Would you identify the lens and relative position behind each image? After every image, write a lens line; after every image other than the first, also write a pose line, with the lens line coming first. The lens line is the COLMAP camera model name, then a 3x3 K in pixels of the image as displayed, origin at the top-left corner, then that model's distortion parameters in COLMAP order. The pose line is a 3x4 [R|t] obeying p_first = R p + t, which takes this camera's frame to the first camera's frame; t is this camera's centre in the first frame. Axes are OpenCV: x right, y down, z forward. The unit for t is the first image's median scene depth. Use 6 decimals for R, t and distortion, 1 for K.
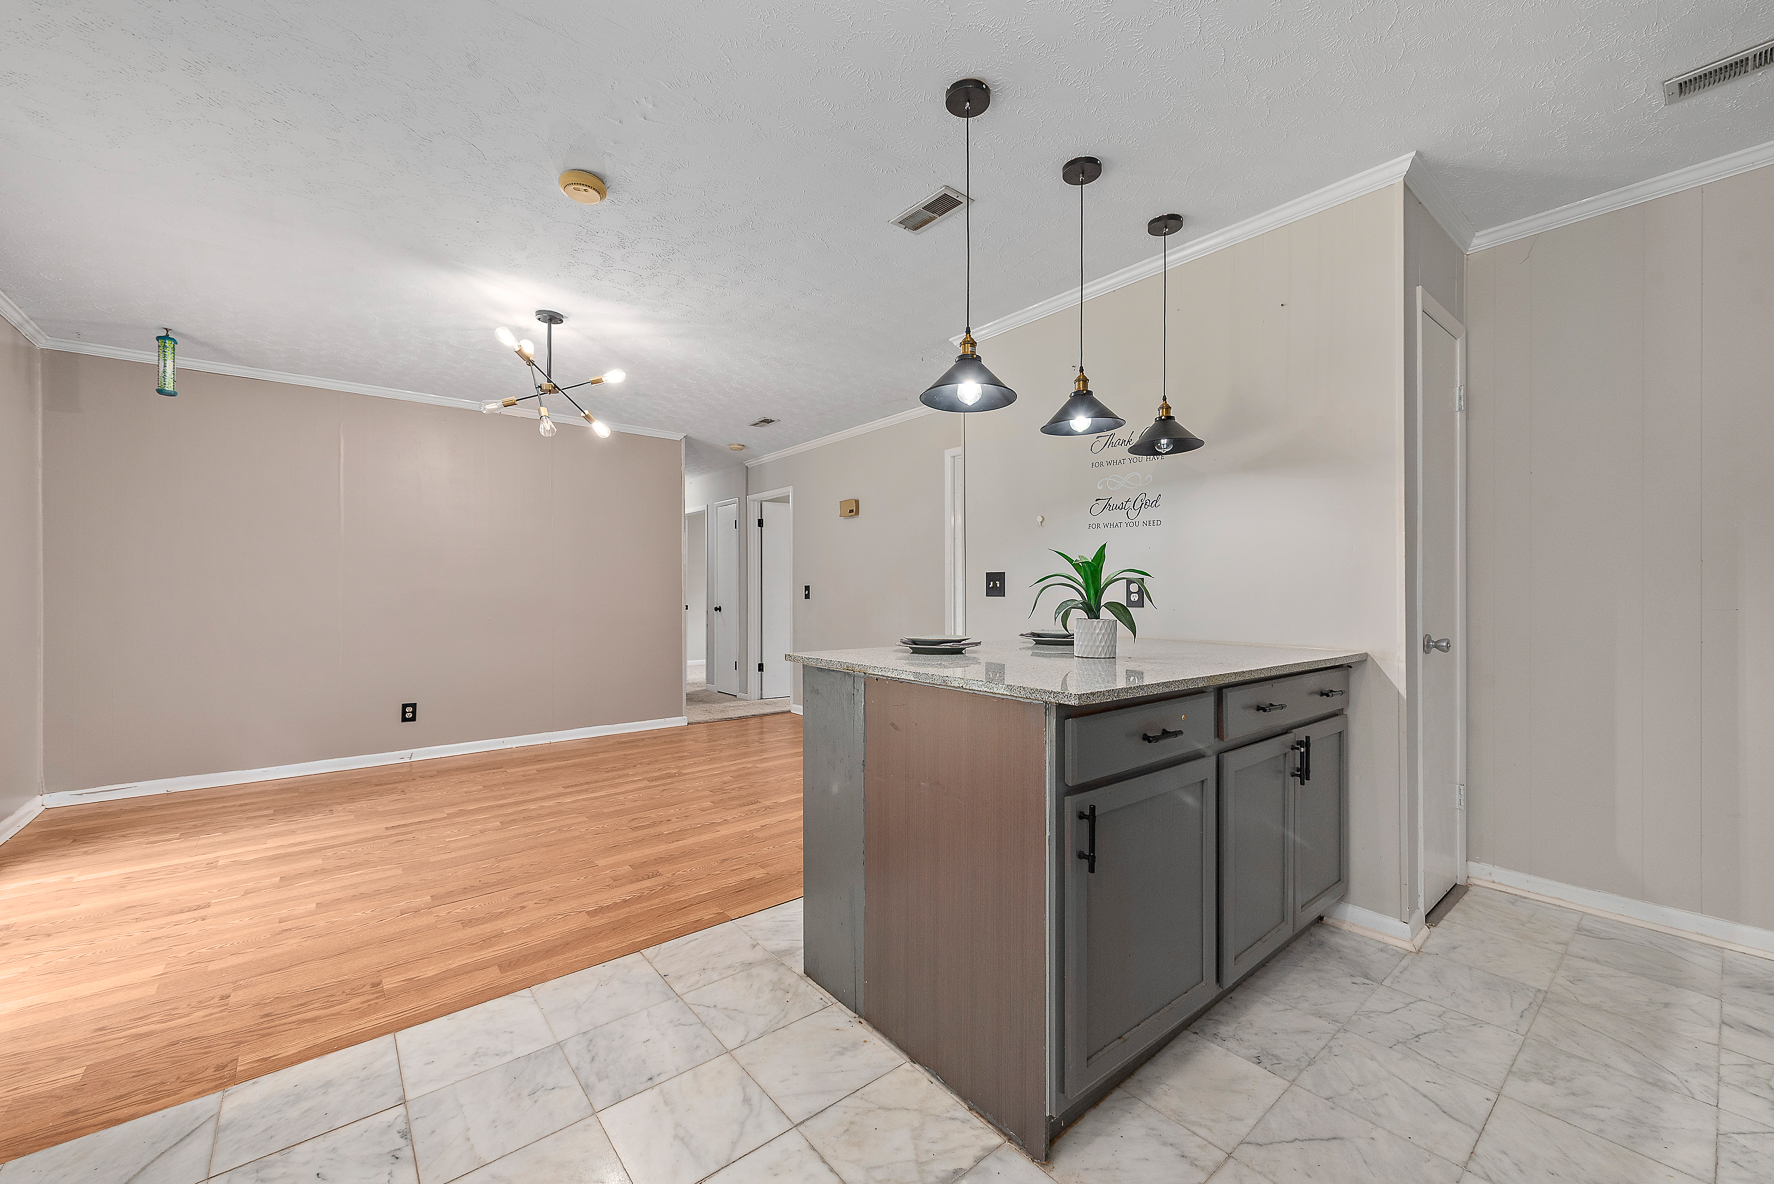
lens RADIAL K [[690.3, 0, 887.0], [0, 690.3, 592.0], [0, 0, 1]] dist [-0.000413, -0.000054]
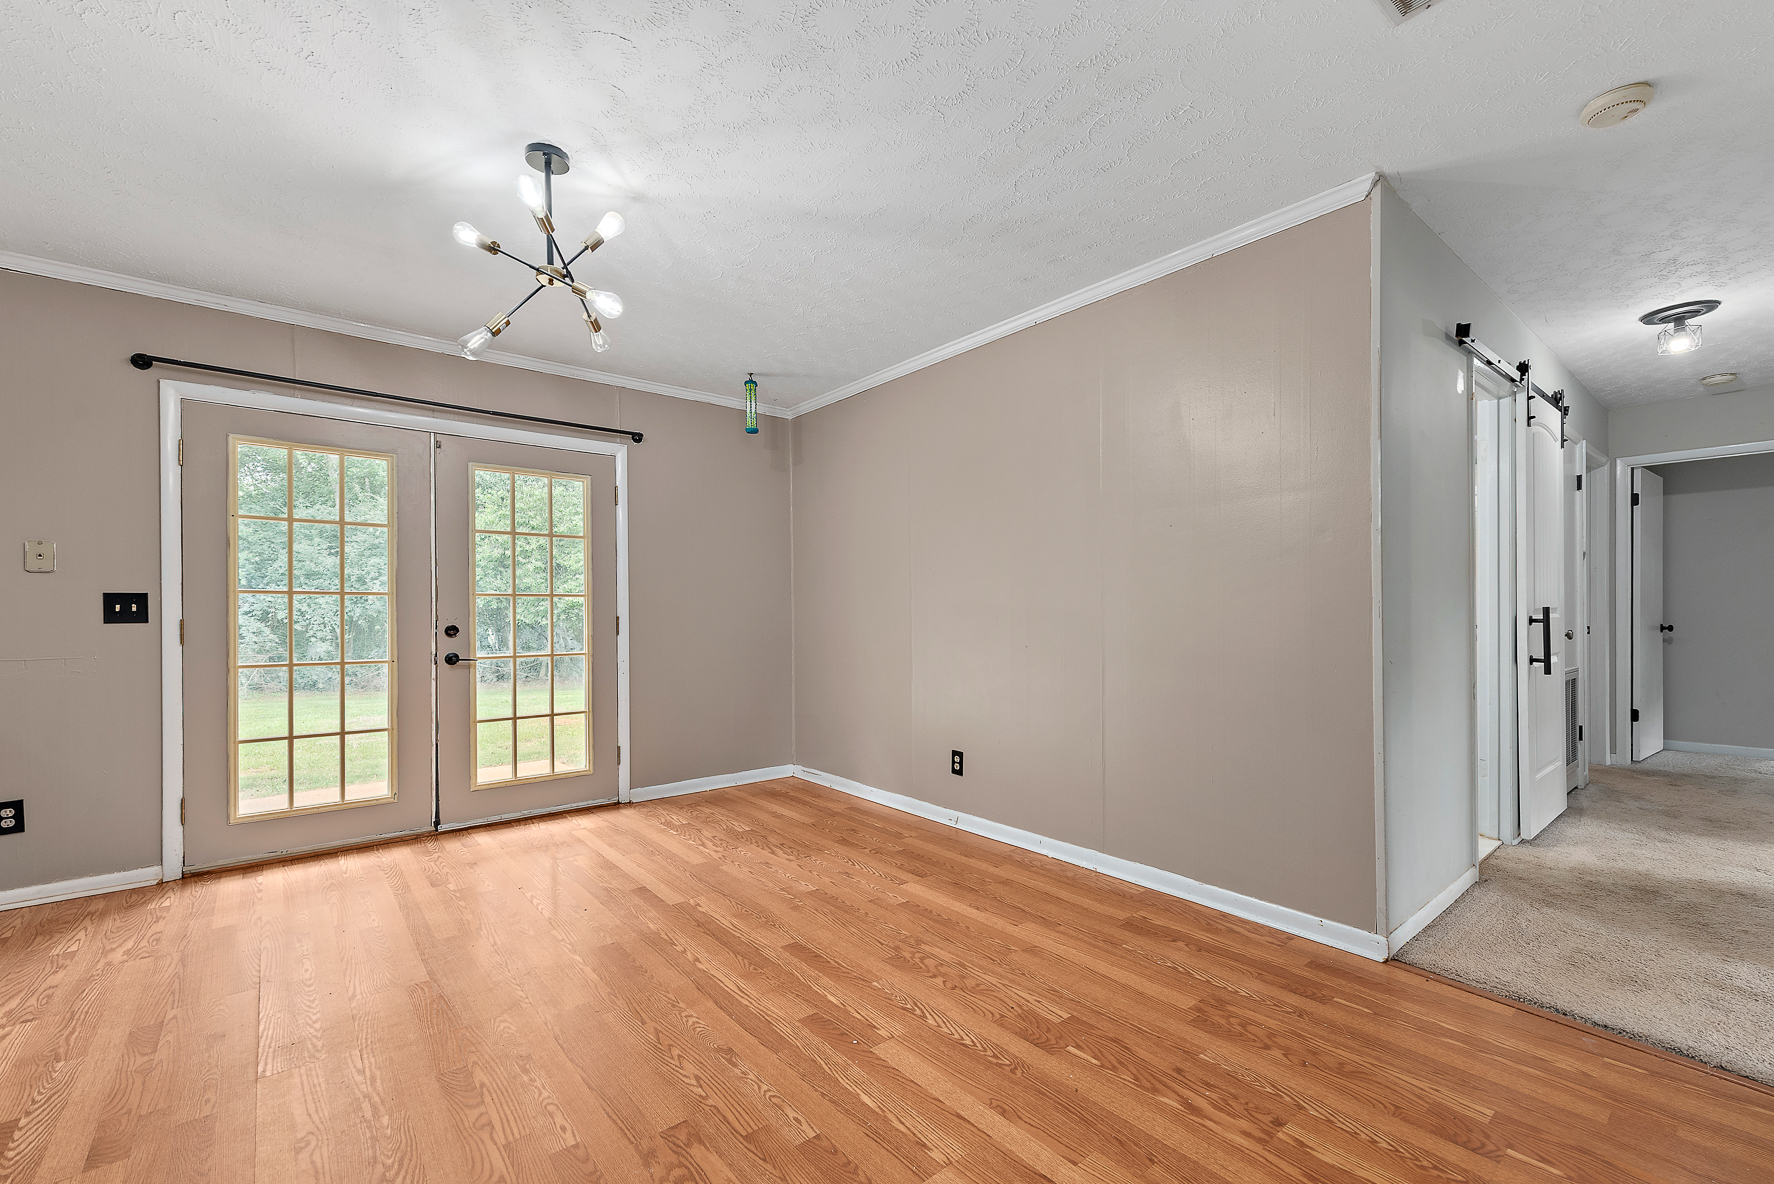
lens RADIAL K [[745.3, 0, 889.7], [0, 745.3, 606.8], [0, 0, 1]] dist [0.007785, -0.000444]
pose [[0.007610, -0.004888, -0.999959, 0.169314], [0.008152, 0.999955, -0.004826, 0.007000], [0.999938, -0.008115, 0.007650, 1.187415]]
